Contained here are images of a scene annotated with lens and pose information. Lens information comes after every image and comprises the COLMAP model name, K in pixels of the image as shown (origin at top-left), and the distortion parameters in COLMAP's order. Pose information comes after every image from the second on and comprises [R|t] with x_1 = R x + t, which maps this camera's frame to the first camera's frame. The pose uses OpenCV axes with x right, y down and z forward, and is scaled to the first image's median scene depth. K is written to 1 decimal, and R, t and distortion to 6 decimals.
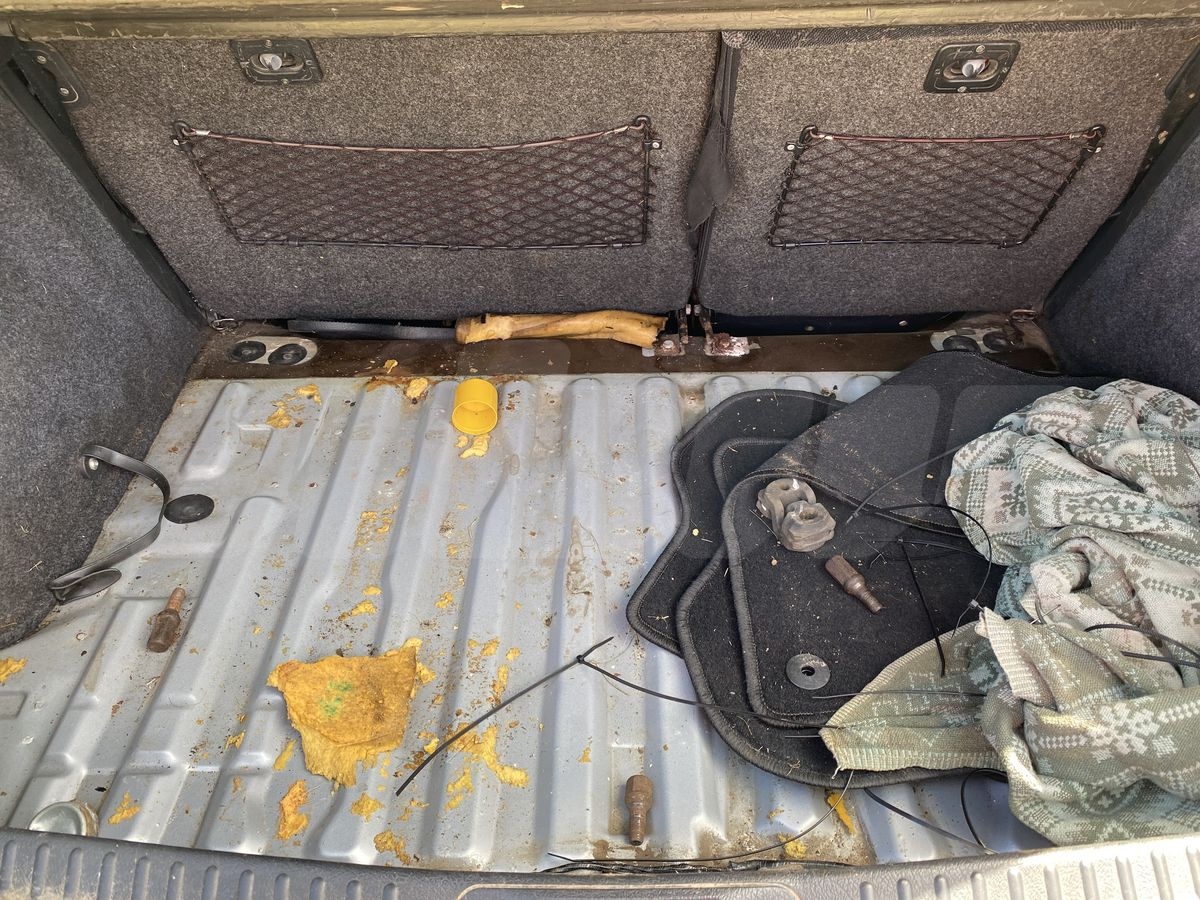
lens RADIAL K [[908.5, 0, 604.3], [0, 908.5, 451.9], [0, 0, 1]] dist [-0.004555, -0.007446]
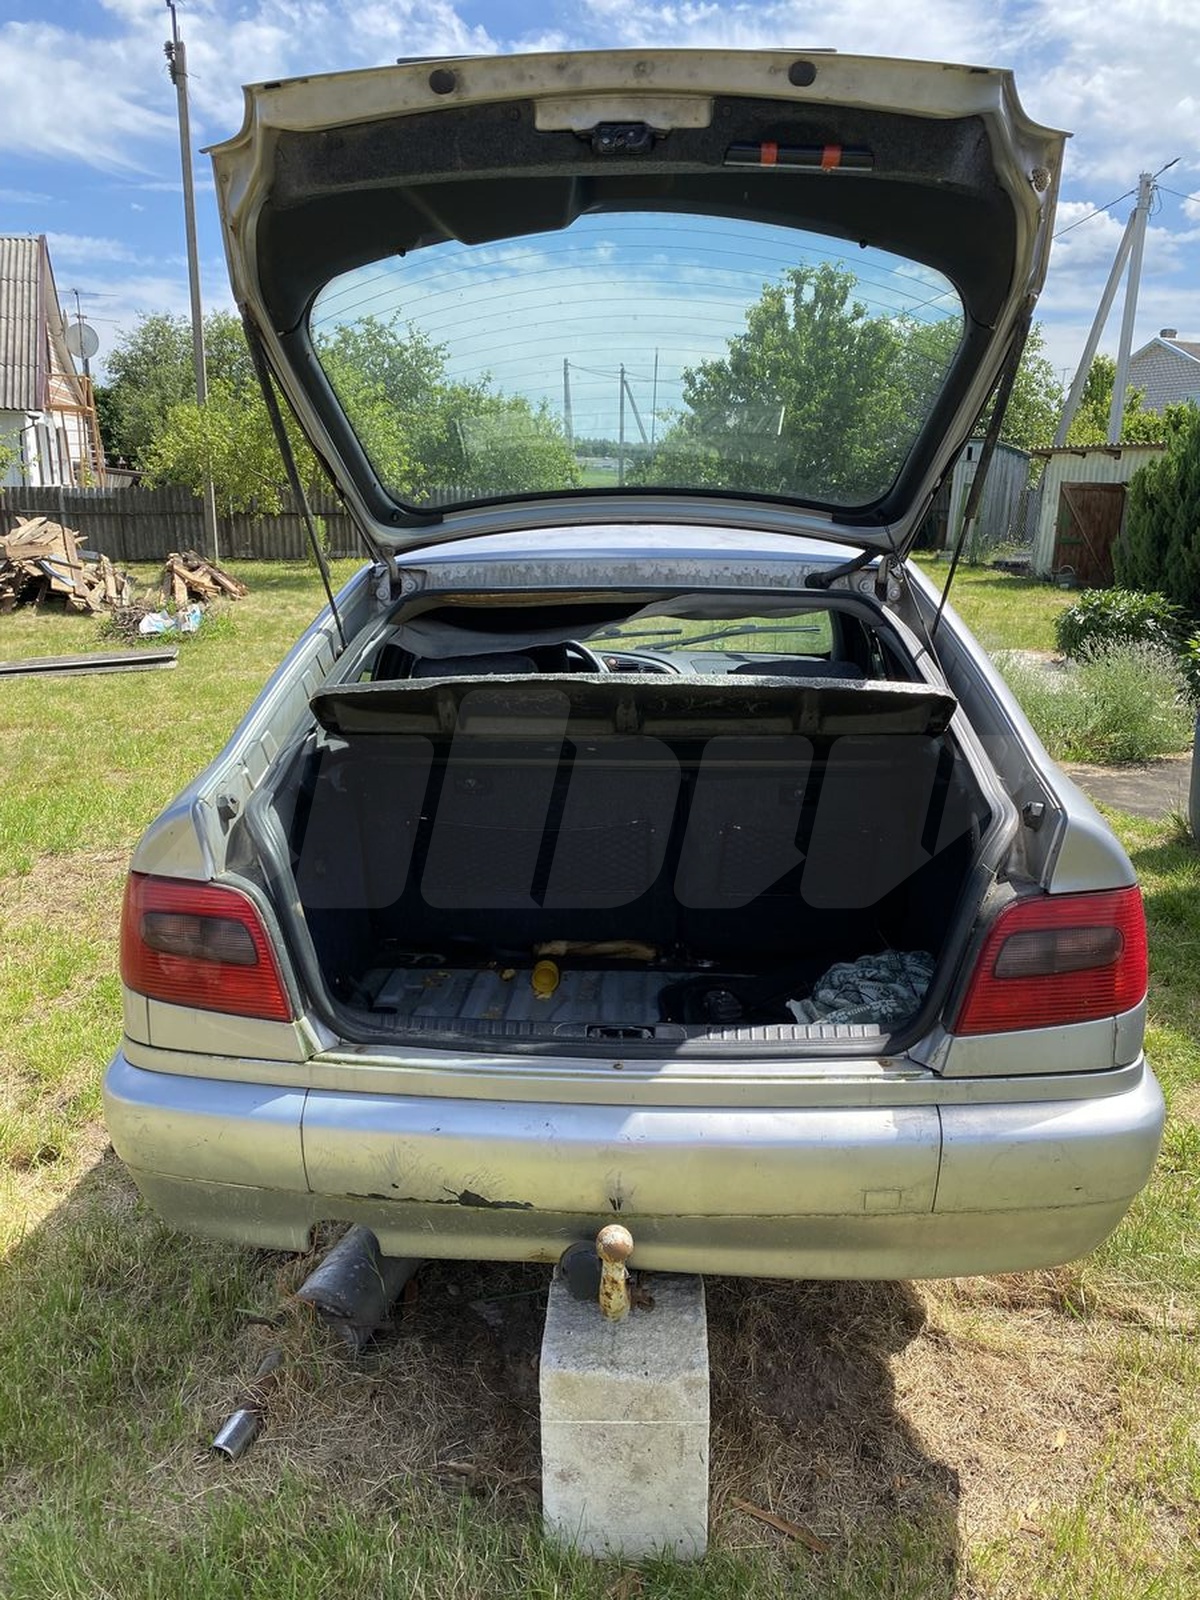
lens RADIAL K [[1211.3, 0, 595.6], [0, 1211.3, 799.3], [0, 0, 1]] dist [-0.004555, -0.007446]
pose [[0.998715, 0.027491, -0.042573, 0.035883], [-0.044695, 0.873795, -0.484236, 0.710357], [0.023888, 0.485517, 0.873901, -1.072587]]
